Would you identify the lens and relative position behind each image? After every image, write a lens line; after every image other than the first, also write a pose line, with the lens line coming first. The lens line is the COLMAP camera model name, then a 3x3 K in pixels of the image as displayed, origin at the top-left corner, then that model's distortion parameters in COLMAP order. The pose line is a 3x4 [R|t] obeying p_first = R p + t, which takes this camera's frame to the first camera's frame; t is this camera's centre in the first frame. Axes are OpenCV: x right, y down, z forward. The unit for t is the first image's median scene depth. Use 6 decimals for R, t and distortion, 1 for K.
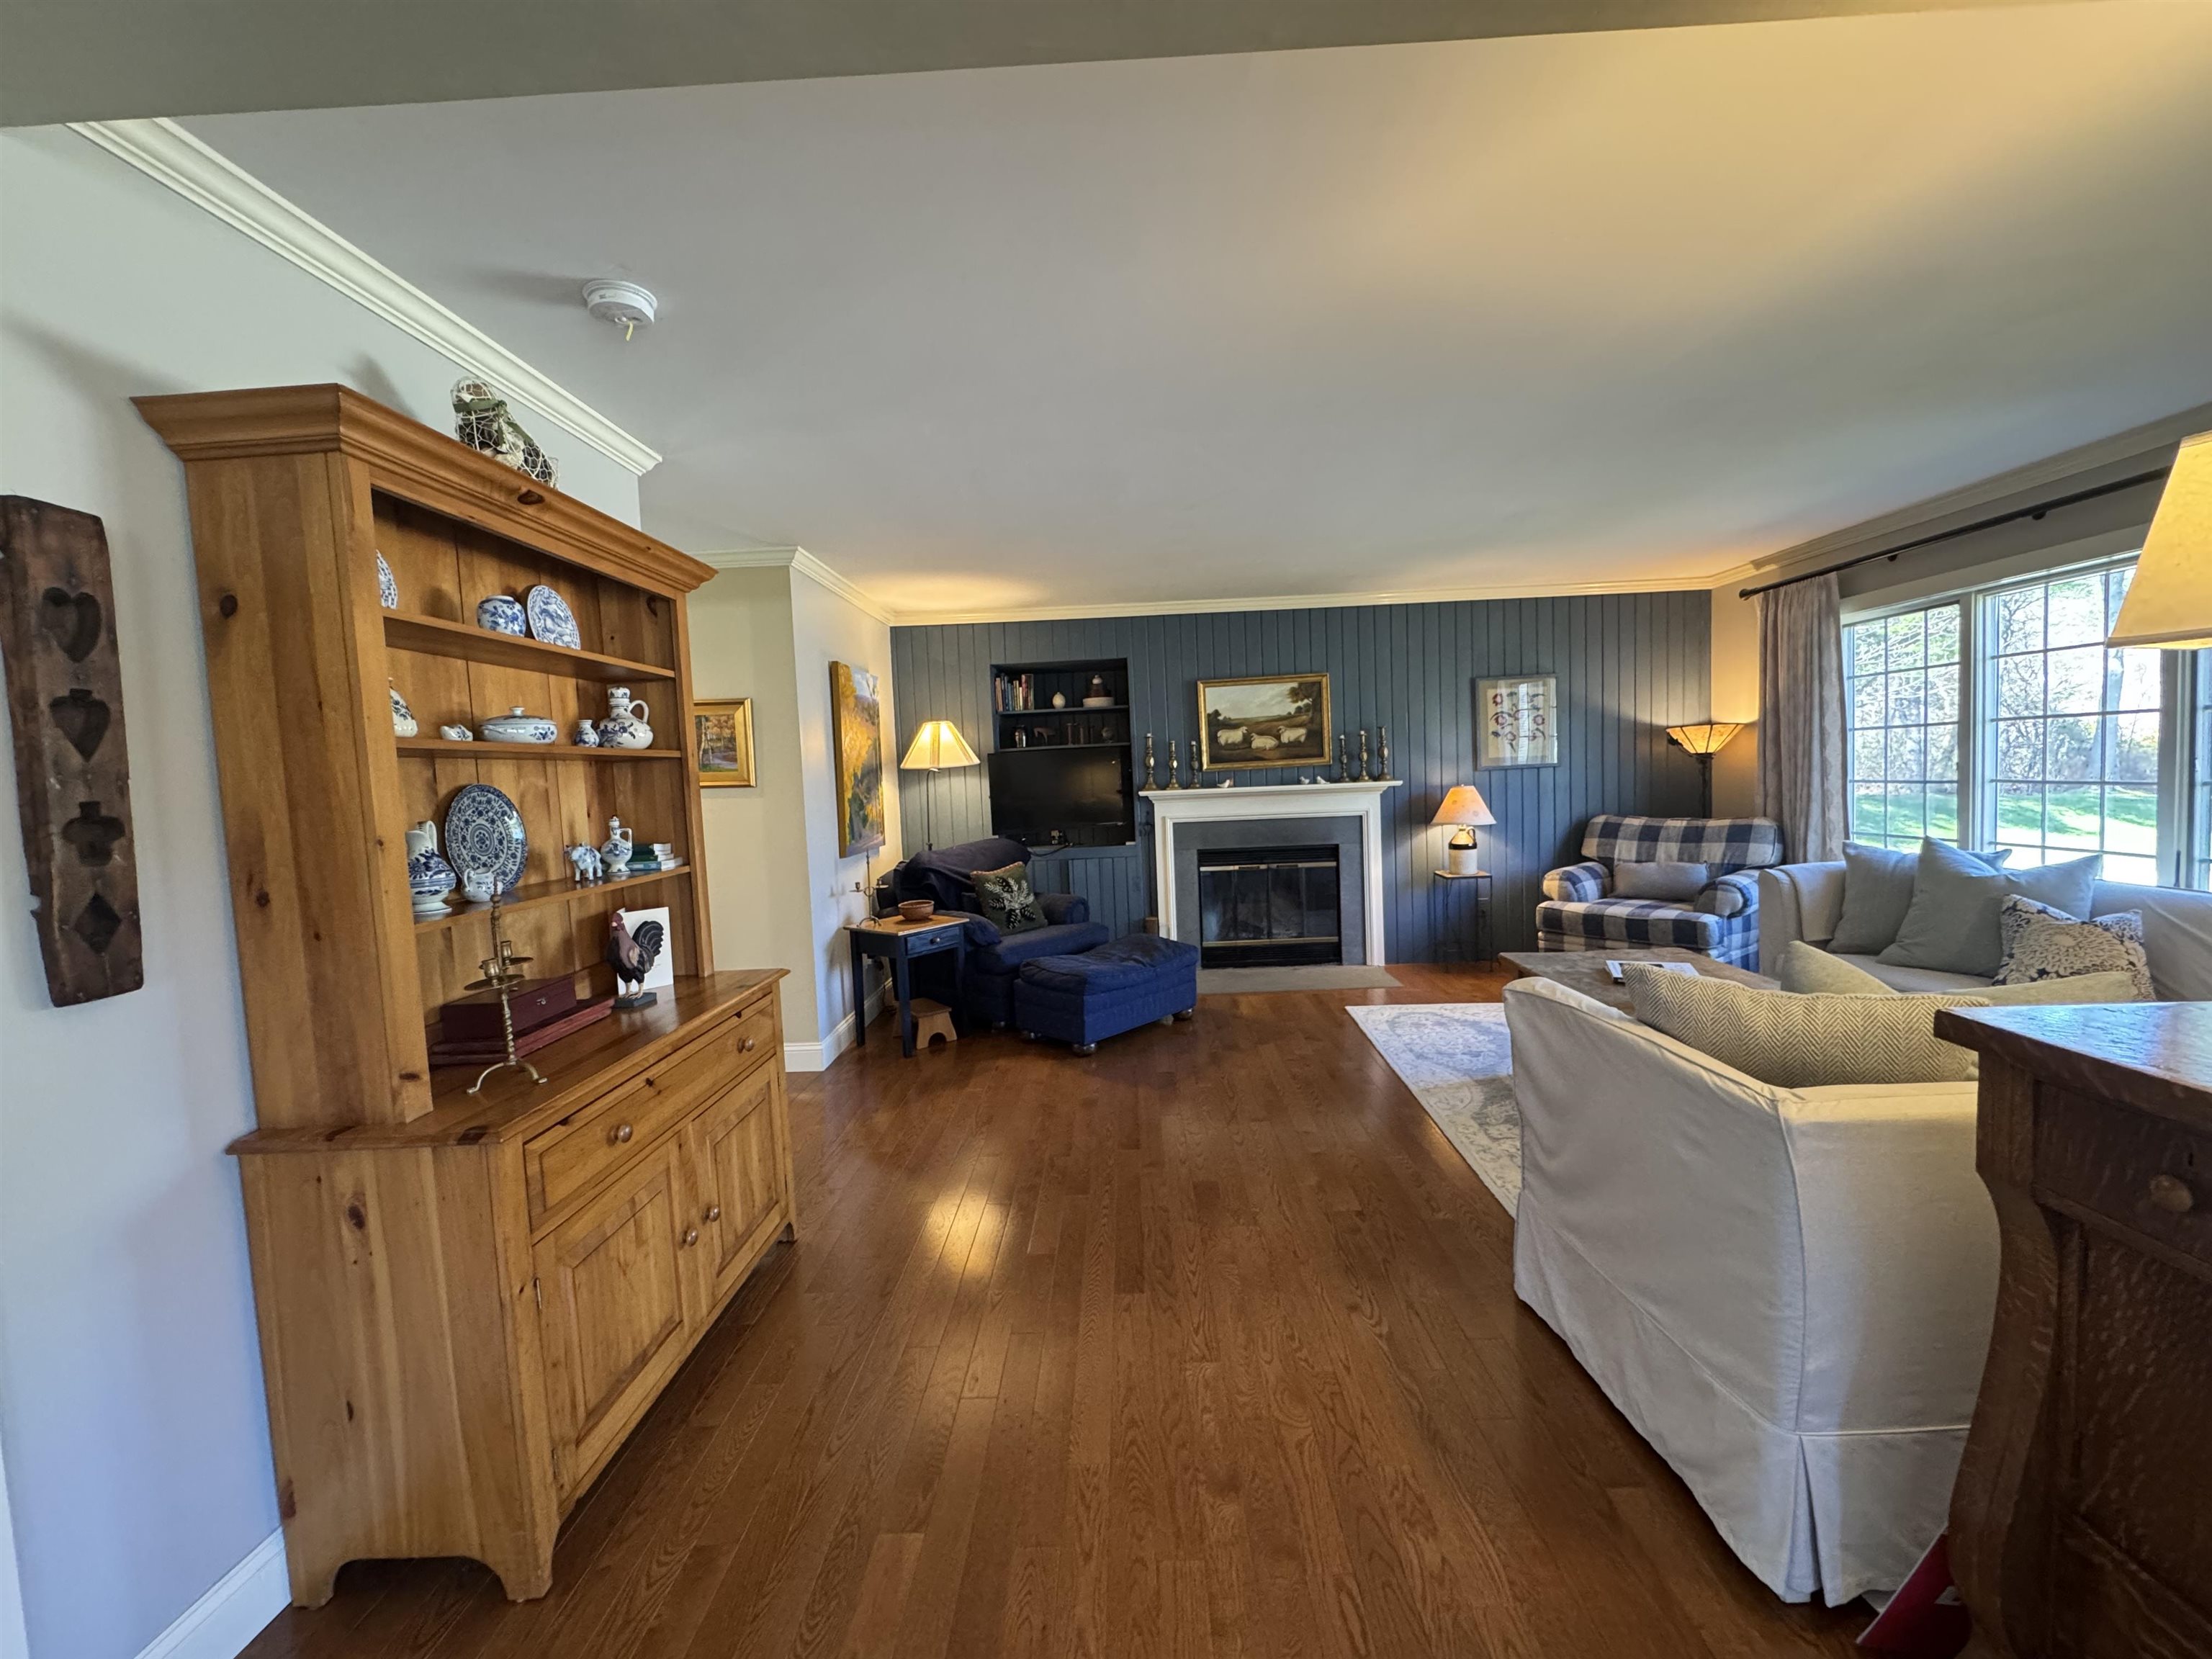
lens RADIAL K [[887.5, 0, 1103.1], [0, 887.5, 825.6], [0, 0, 1]] dist [-0.000875, -0.000049]
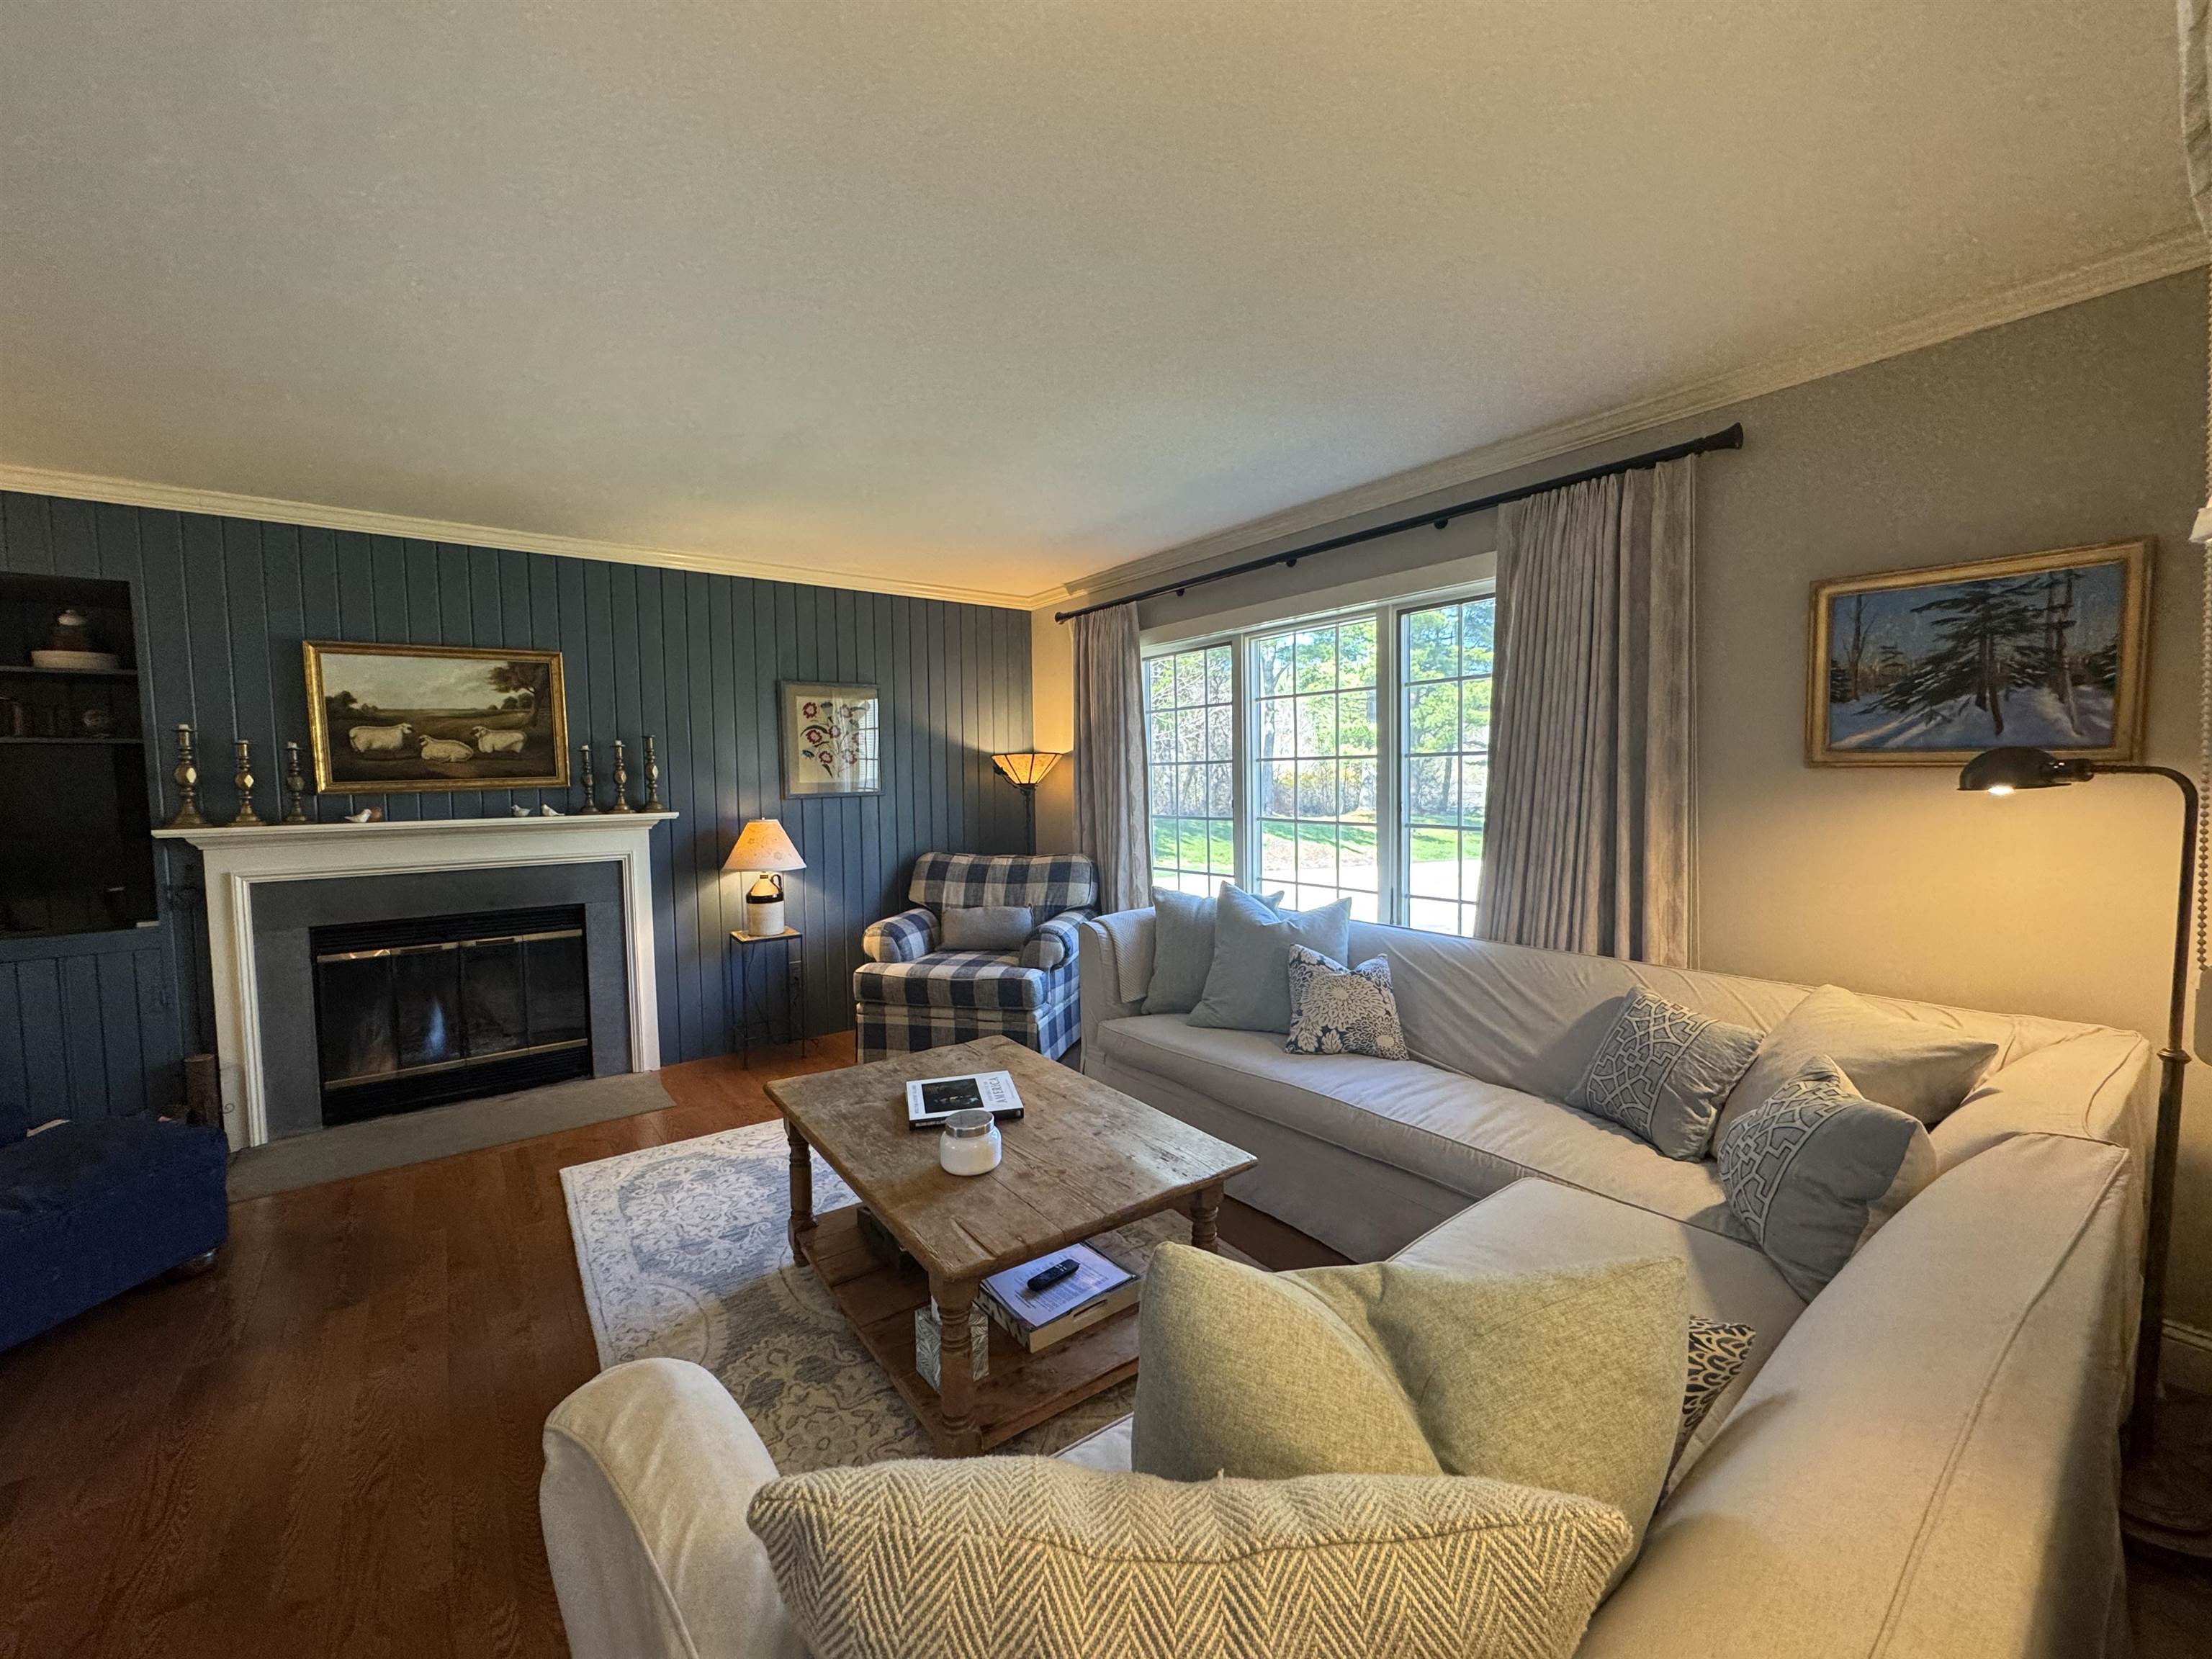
lens RADIAL K [[887.5, 0, 1103.1], [0, 887.5, 825.6], [0, 0, 1]] dist [-0.000875, -0.000049]
pose [[0.783518, -0.005409, 0.621345, 0.164799], [0.019188, 0.999696, -0.015494, -0.022550], [-0.621073, 0.024063, 0.783384, 0.227715]]
